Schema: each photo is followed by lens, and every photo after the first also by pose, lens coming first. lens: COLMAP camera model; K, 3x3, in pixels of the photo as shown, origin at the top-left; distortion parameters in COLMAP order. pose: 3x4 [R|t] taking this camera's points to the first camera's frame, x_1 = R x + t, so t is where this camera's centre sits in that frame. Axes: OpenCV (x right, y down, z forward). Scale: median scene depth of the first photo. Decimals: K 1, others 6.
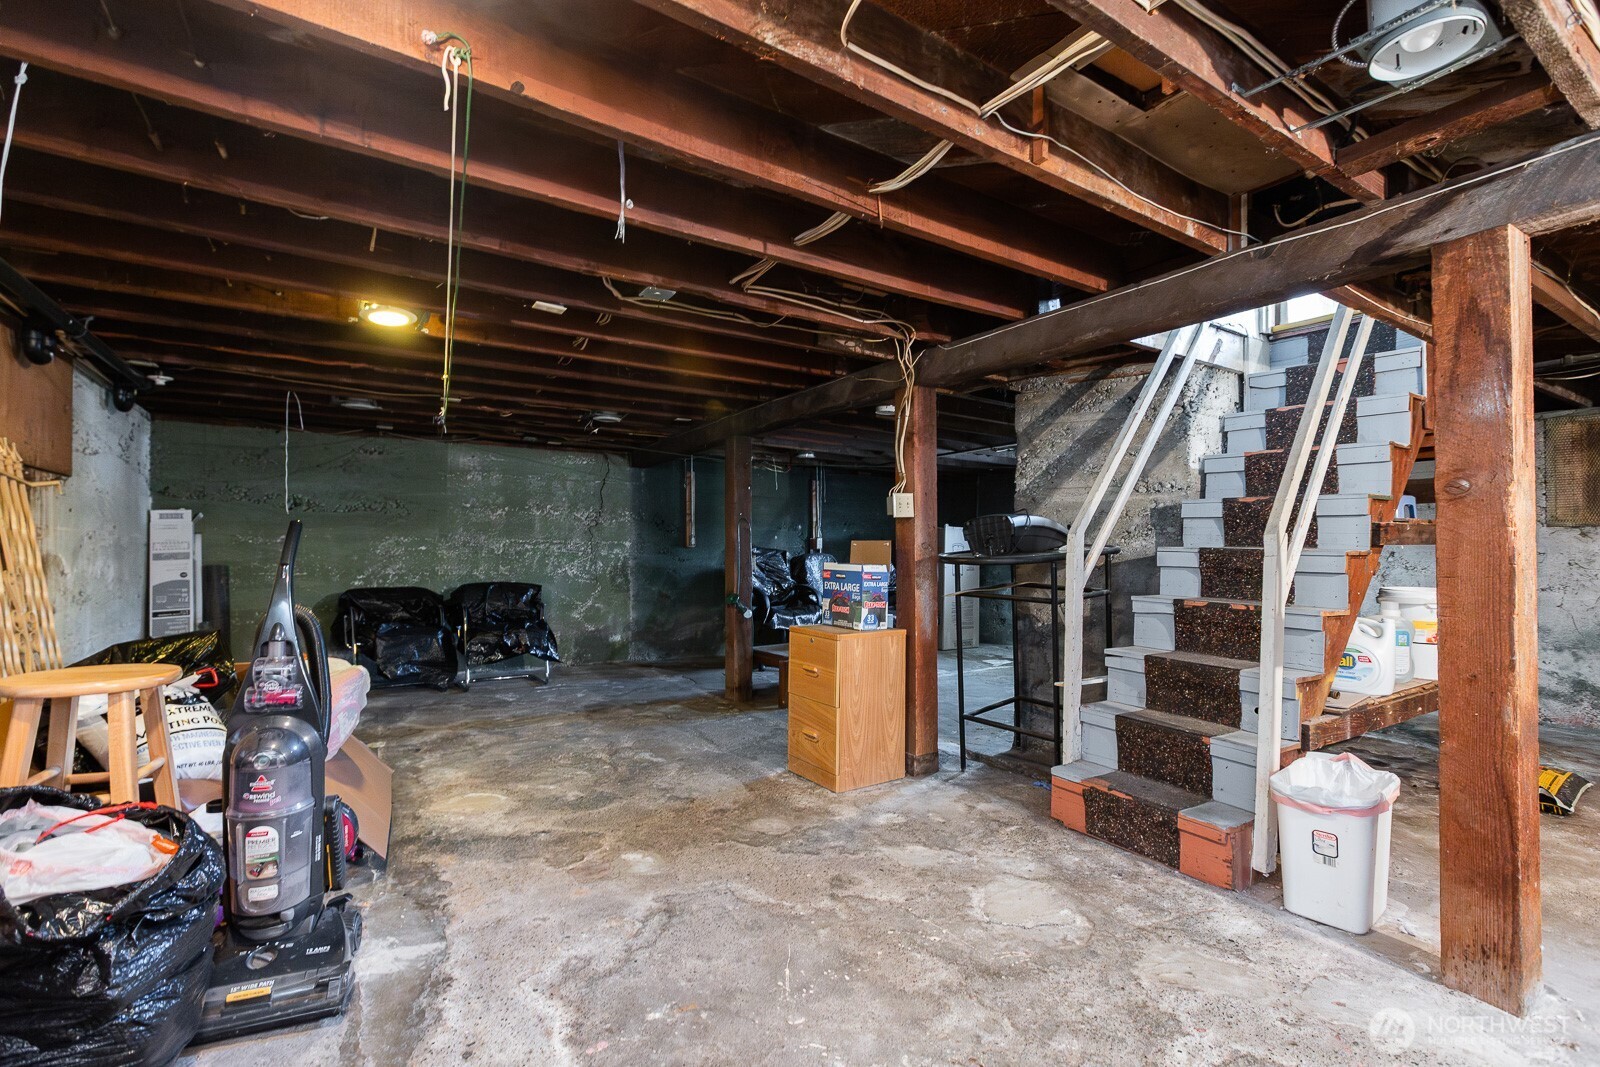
lens RADIAL K [[718.2, 0, 797.0], [0, 718.2, 546.4], [0, 0, 1]] dist [-0.002411, -0.000612]
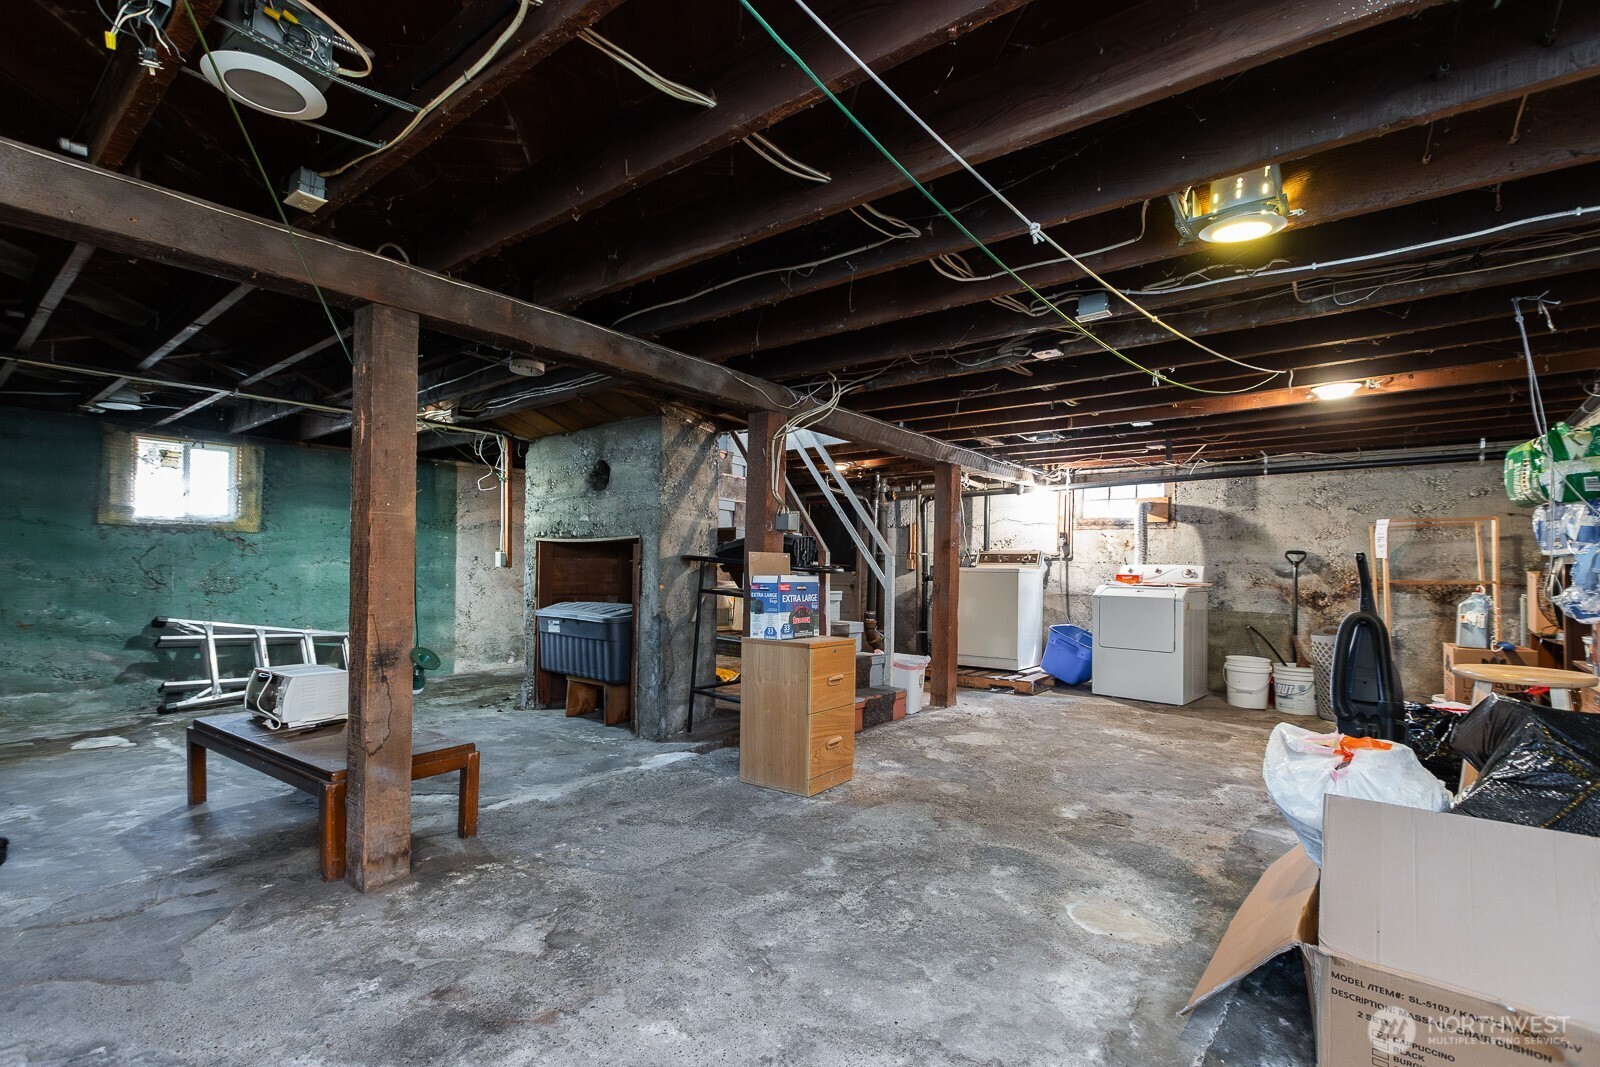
lens RADIAL K [[718.2, 0, 773.3], [0, 718.2, 554.9], [0, 0, 1]] dist [-0.002411, -0.000612]
pose [[-0.311116, 0.000988, 0.950372, -1.010113], [-0.026535, 0.999601, -0.009726, 0.005818], [-0.950002, -0.028244, -0.310965, 1.523825]]
